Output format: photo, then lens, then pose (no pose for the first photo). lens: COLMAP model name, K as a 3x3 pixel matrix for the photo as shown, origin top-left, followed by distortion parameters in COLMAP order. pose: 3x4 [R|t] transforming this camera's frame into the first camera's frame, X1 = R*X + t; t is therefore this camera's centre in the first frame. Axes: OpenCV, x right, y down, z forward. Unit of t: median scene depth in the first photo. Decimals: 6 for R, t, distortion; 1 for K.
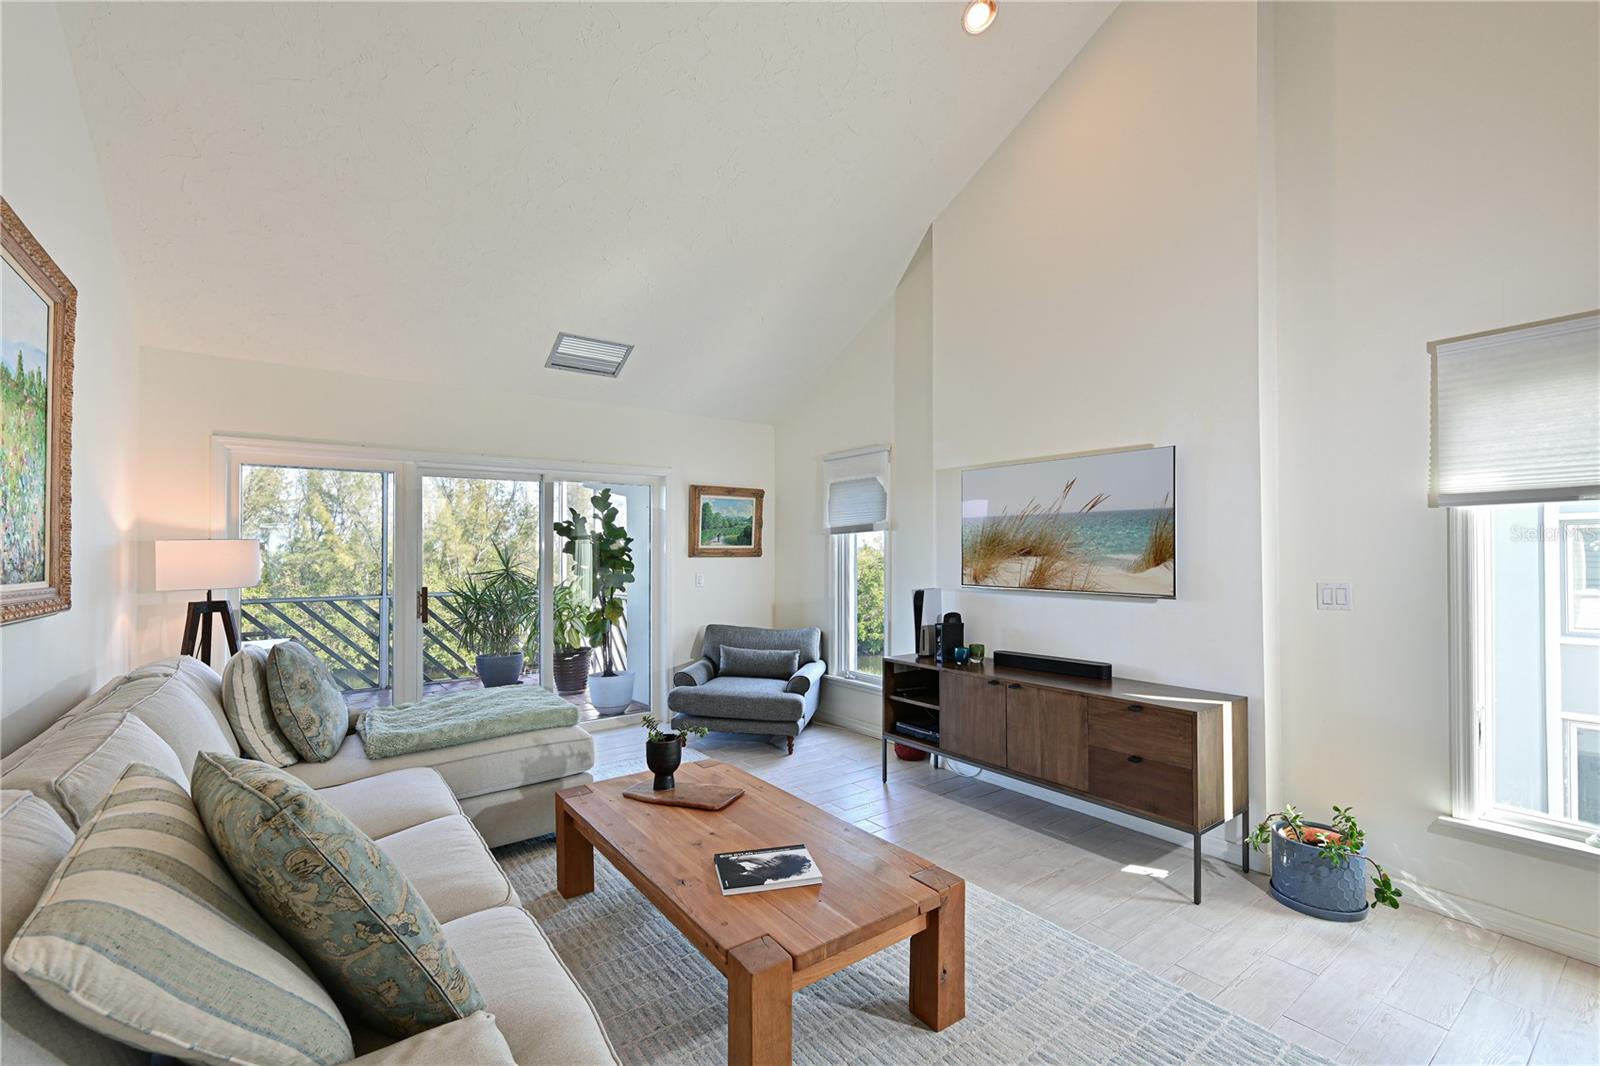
lens RADIAL K [[673.5, 0, 803.6], [0, 673.5, 542.6], [0, 0, 1]] dist [-0.007816, -0.000136]
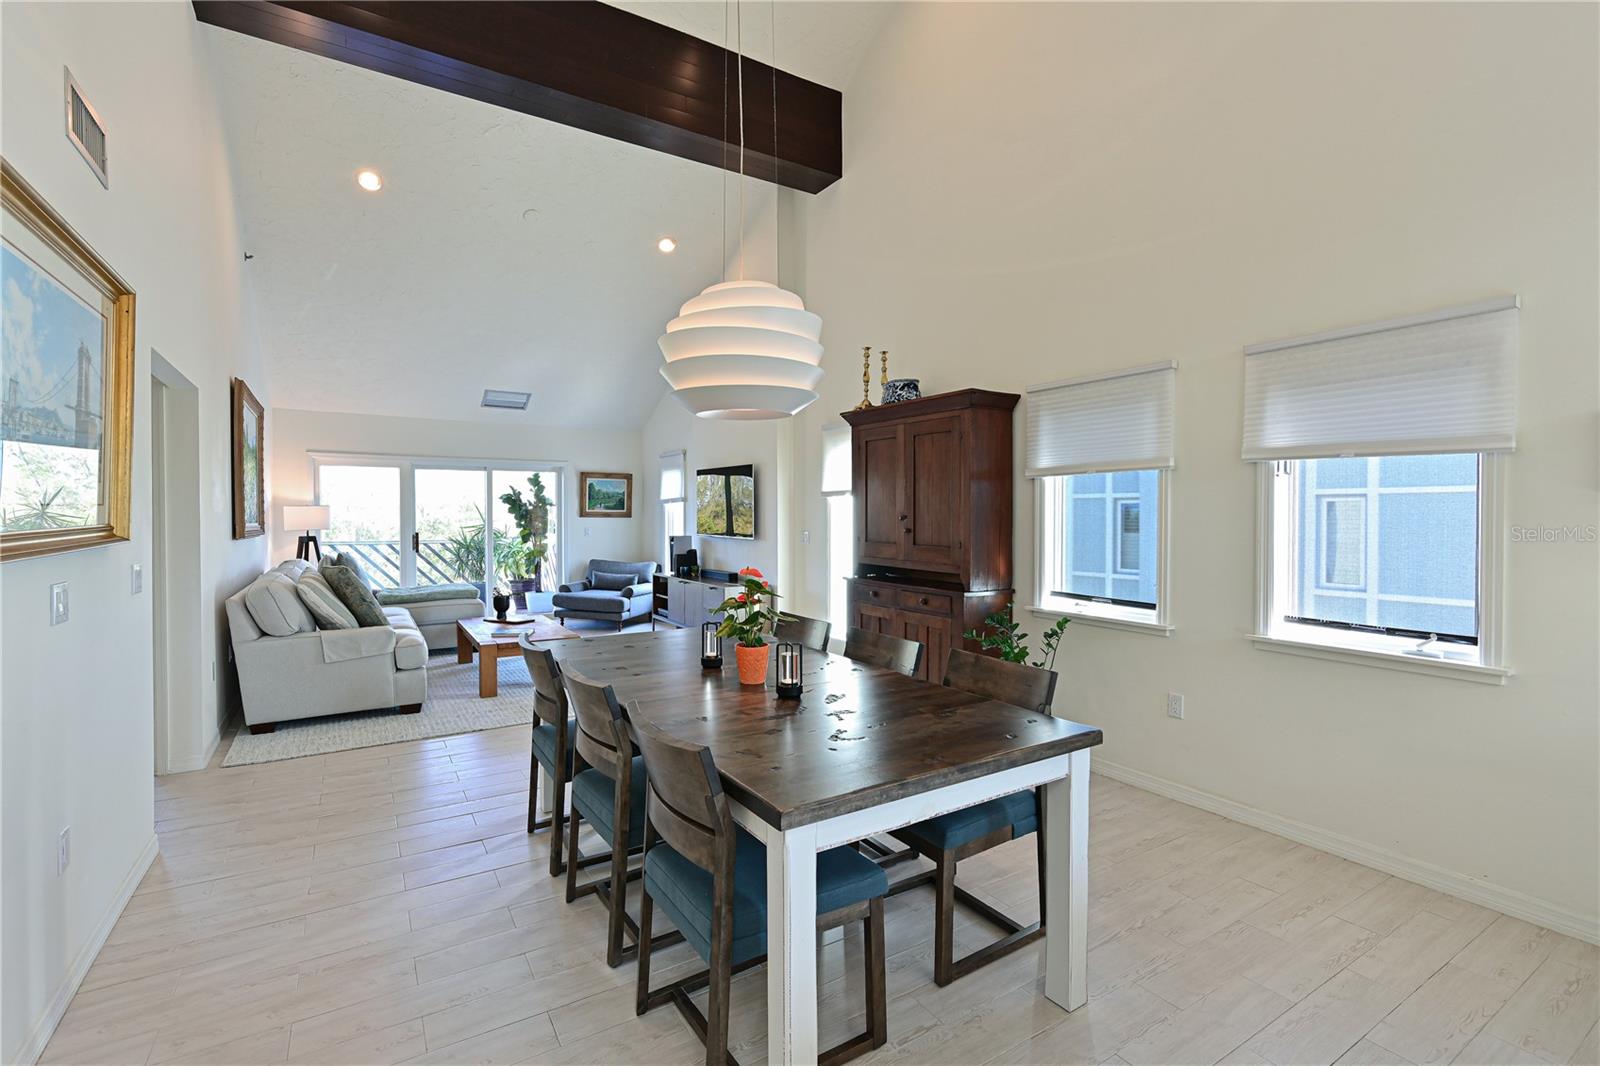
lens RADIAL K [[703.0, 0, 786.3], [0, 703.0, 530.3], [0, 0, 1]] dist [-0.002319, -0.000002]
pose [[0.995503, 0.010934, -0.094094, 0.572118], [-0.007540, 0.999311, 0.036353, -0.014059], [0.094426, -0.035480, 0.994899, -0.741950]]
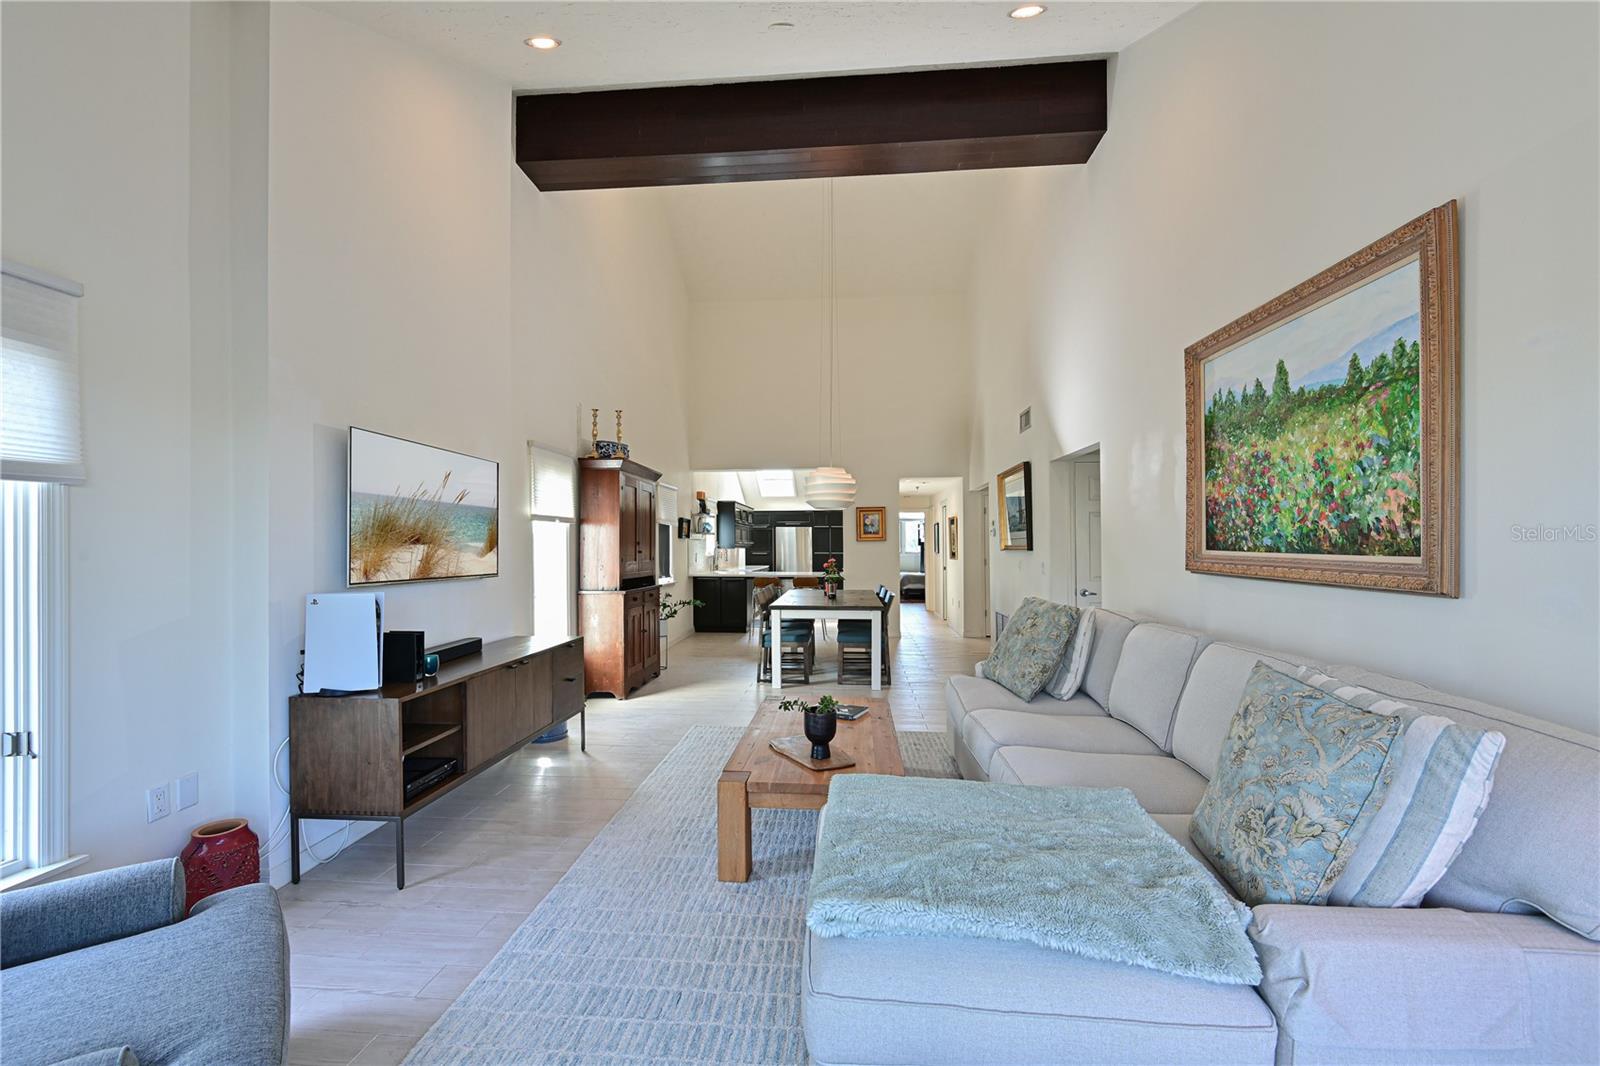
lens RADIAL K [[673.5, 0, 803.6], [0, 673.5, 542.6], [0, 0, 1]] dist [-0.007816, -0.000136]
pose [[-0.751182, 0.010405, 0.660013, -0.537369], [-0.002275, 0.999829, -0.018352, 0.027126], [-0.660092, -0.015287, -0.751030, 1.082188]]
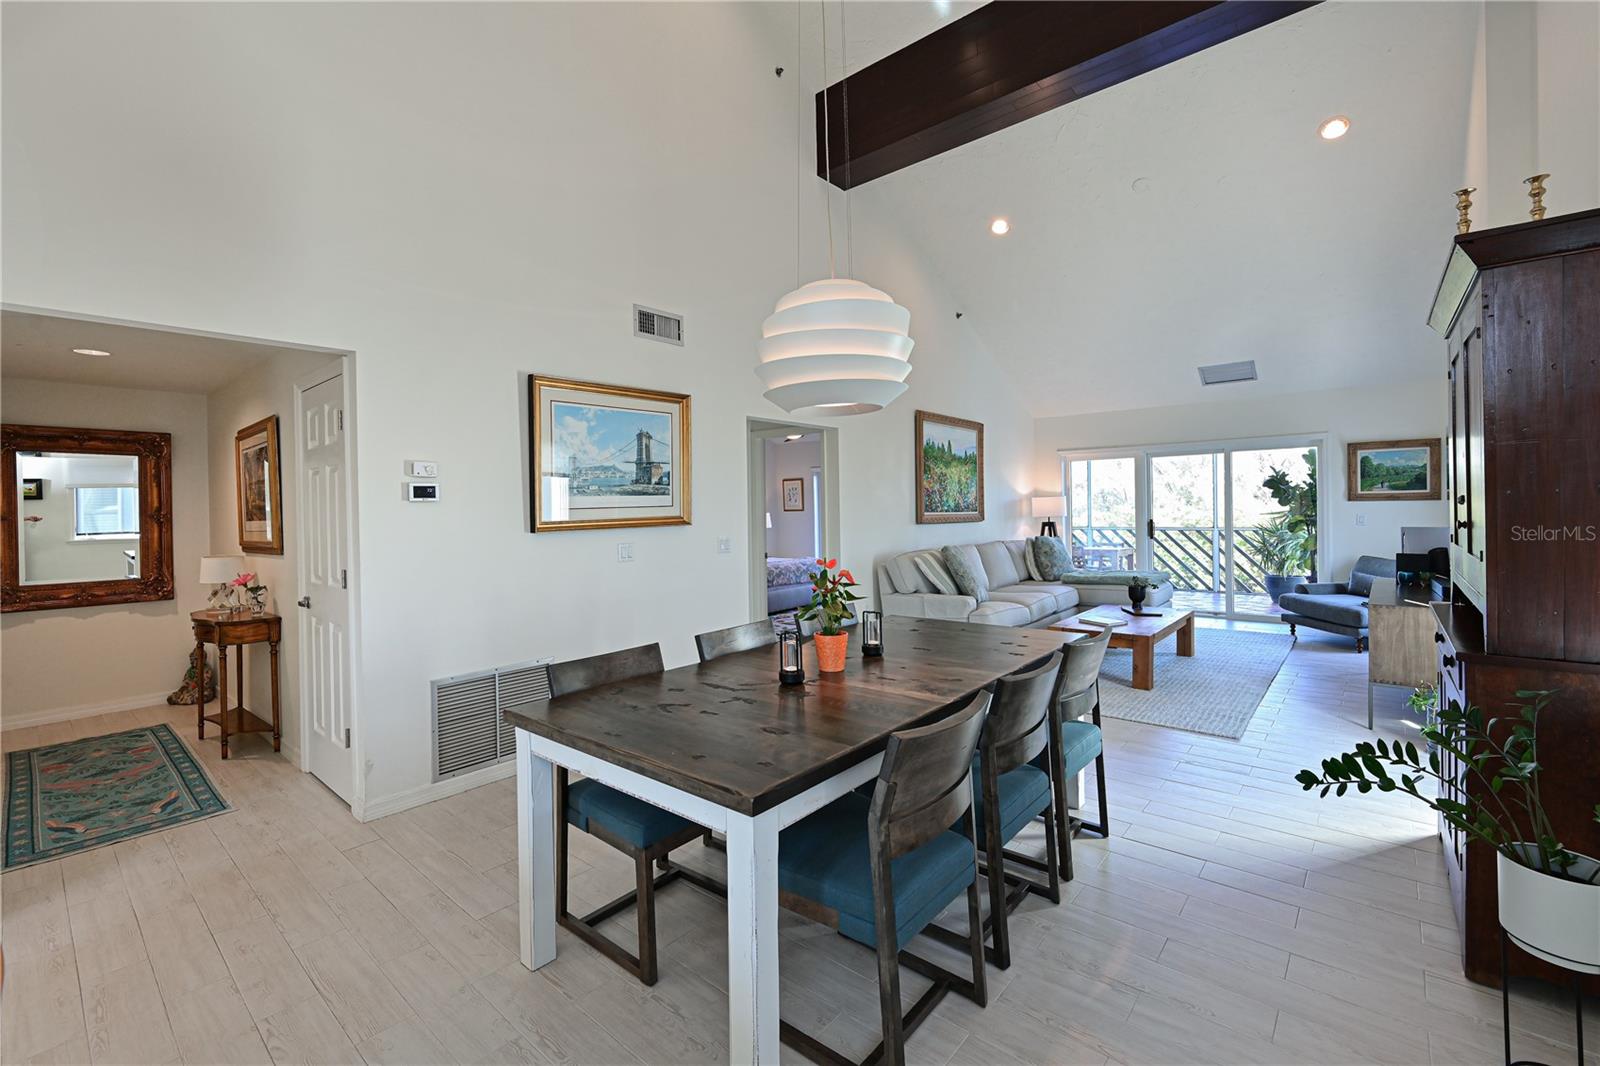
lens RADIAL K [[693.1, 0, 796.3], [0, 693.1, 516.3], [0, 0, 1]] dist [0.000959, 0.000184]
pose [[0.217716, 0.013571, -0.975918, 1.039550], [0.031761, 0.999275, 0.020981, -0.011546], [0.975495, -0.035564, 0.217127, -0.339308]]
